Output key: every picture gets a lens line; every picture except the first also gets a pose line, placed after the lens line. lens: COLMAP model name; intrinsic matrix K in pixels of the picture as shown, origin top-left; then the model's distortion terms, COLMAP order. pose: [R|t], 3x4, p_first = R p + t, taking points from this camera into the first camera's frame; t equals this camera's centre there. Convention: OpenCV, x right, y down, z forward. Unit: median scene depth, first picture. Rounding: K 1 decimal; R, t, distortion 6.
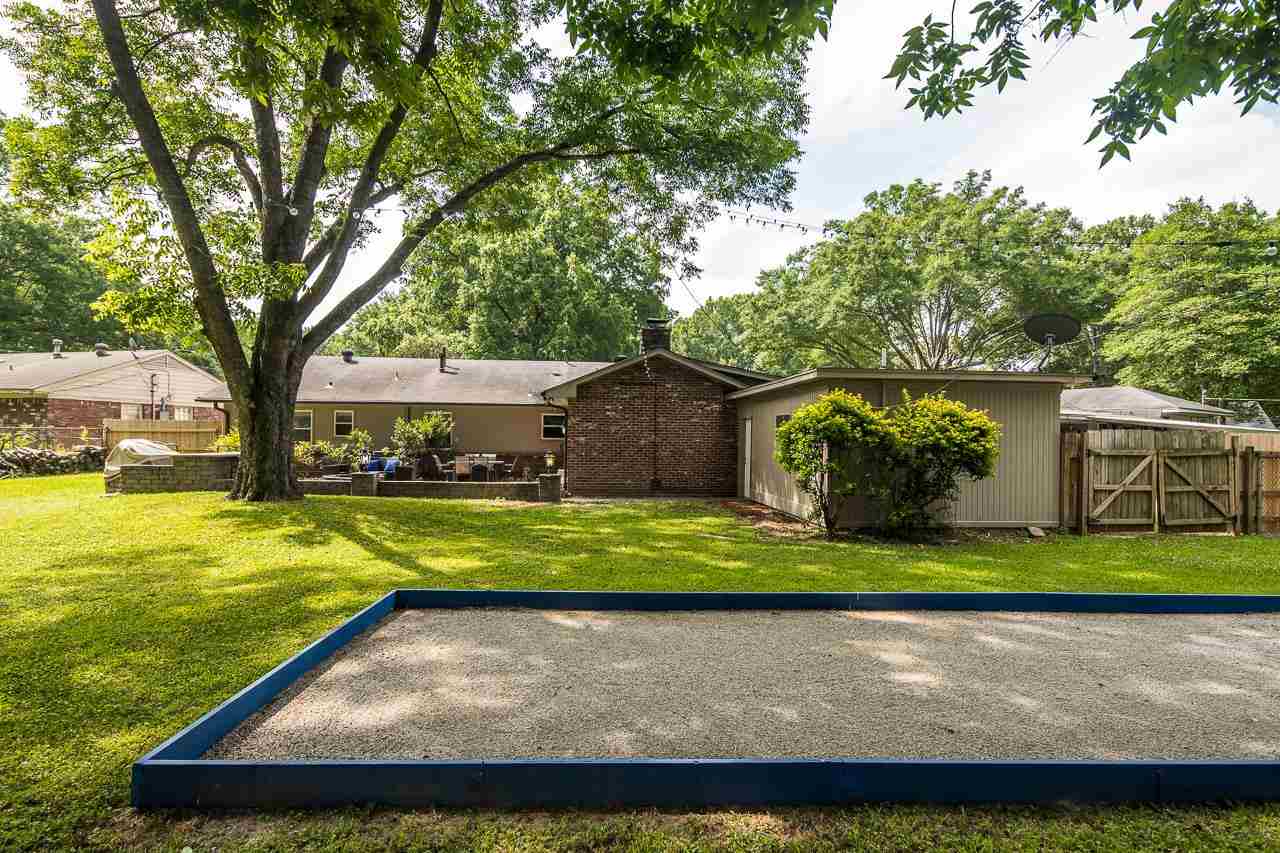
lens RADIAL K [[597.0, 0, 640.0], [0, 597.0, 426.5], [0, 0, 1]] dist [0.000541, 0.000140]
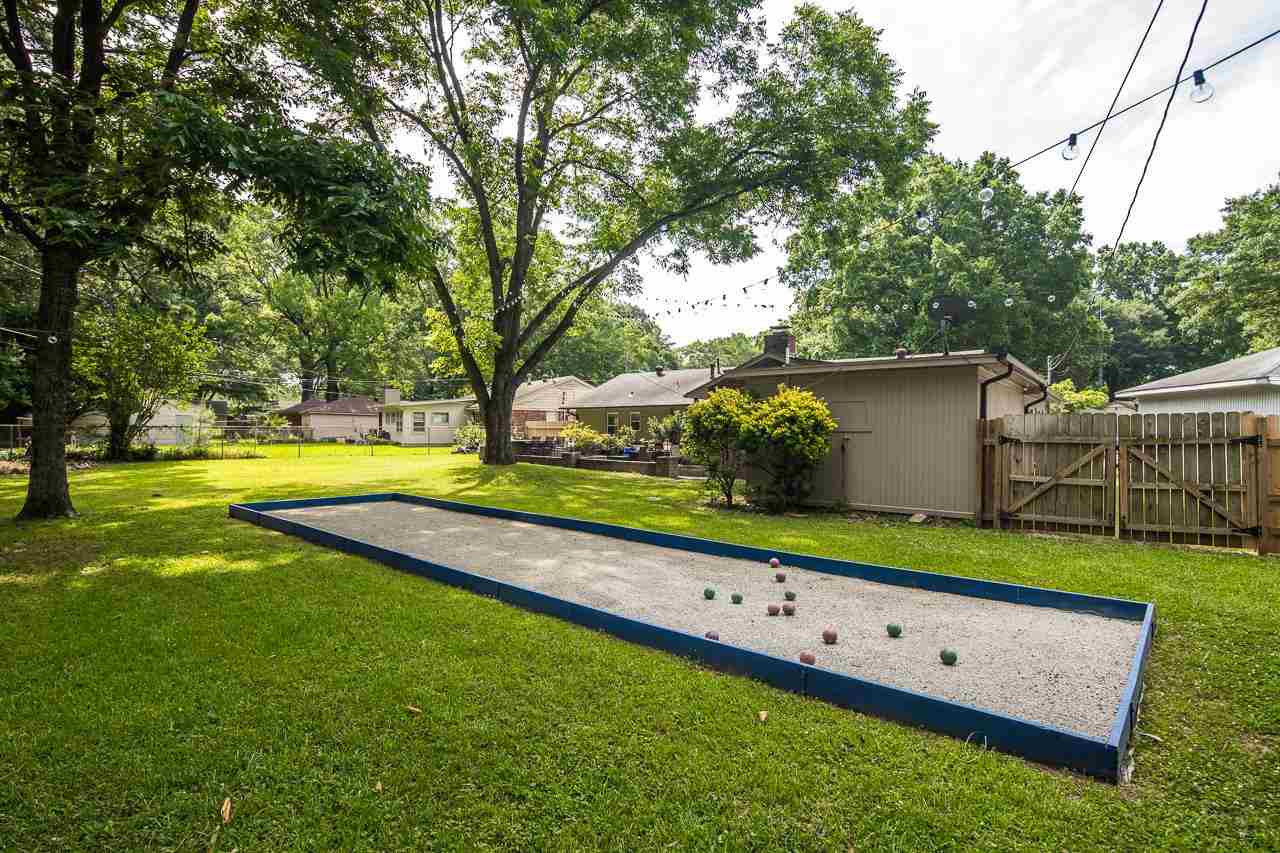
lens RADIAL K [[597.0, 0, 640.0], [0, 597.0, 426.5], [0, 0, 1]] dist [0.000541, 0.000140]
pose [[0.744903, -0.011343, -0.667076, 0.933403], [0.012920, 0.999913, -0.002576, 0.018991], [0.667048, -0.006699, 0.744985, -0.045286]]
